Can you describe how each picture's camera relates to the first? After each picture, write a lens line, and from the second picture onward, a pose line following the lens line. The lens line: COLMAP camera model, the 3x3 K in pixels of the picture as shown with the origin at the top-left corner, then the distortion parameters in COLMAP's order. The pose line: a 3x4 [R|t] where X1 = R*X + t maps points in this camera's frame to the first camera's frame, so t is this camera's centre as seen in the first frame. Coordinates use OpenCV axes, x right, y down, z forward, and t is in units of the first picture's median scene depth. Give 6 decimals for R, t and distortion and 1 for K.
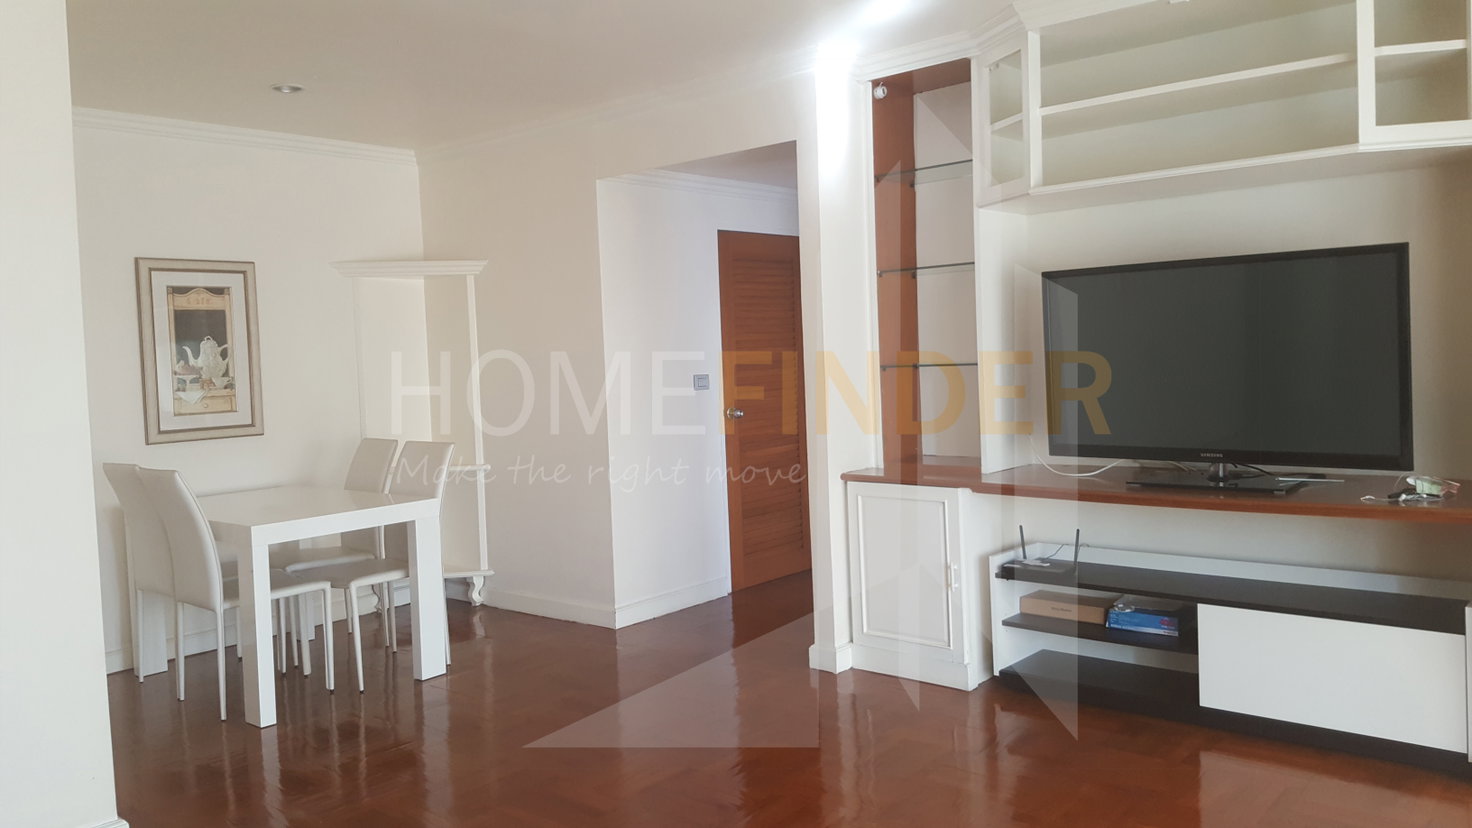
lens RADIAL K [[1120.0, 0, 734.5], [0, 1120.0, 404.2], [0, 0, 1]] dist [0.006381, 0.002138]
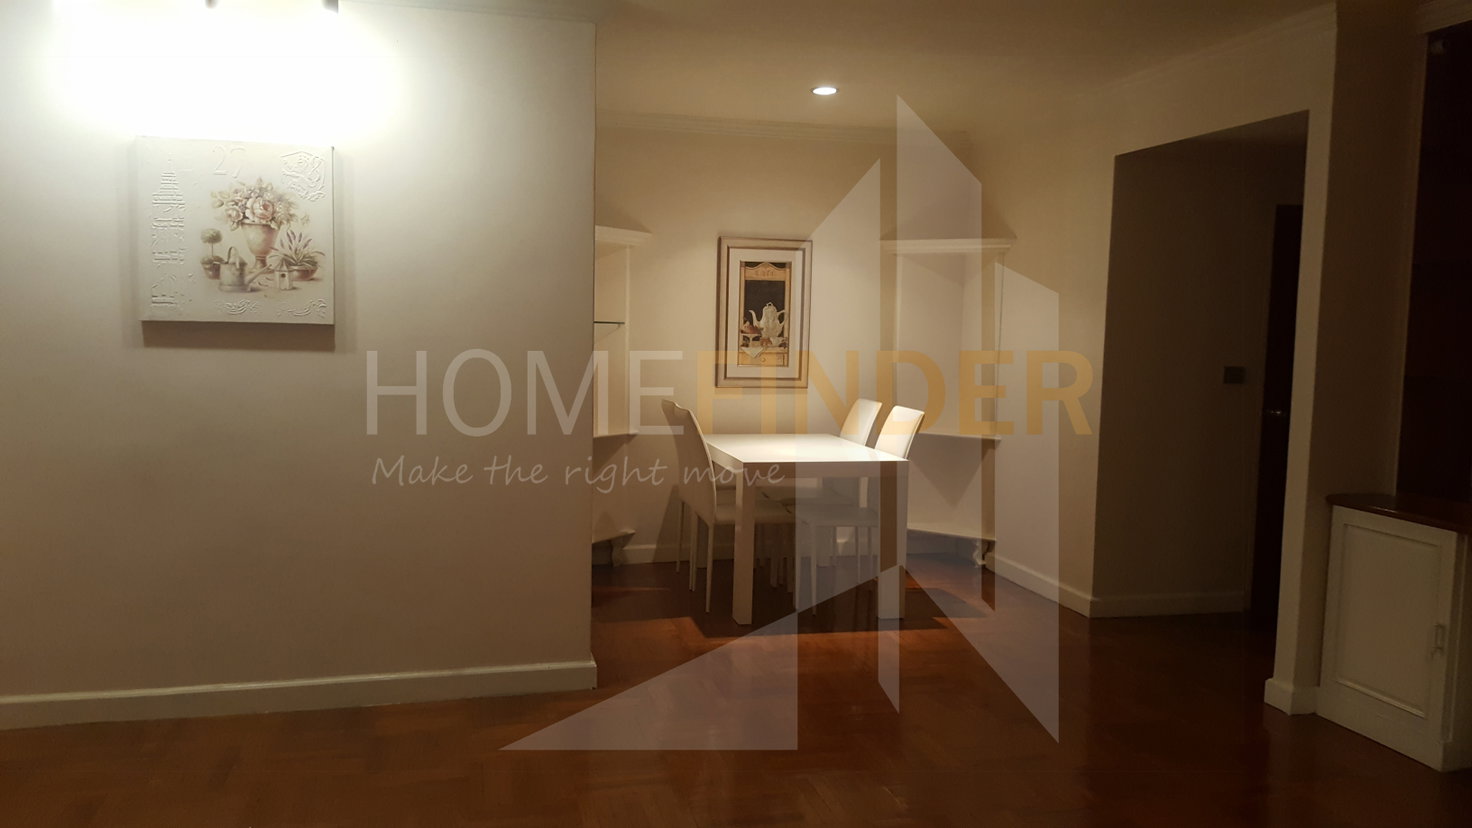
lens RADIAL K [[1120.0, 0, 739.5], [0, 1120.0, 413.1], [0, 0, 1]] dist [0.006381, 0.002138]
pose [[0.784711, 0.109812, -0.610057, 0.258509], [-0.080315, 0.993899, 0.075596, -0.031187], [0.614636, -0.010325, 0.788743, 0.025309]]
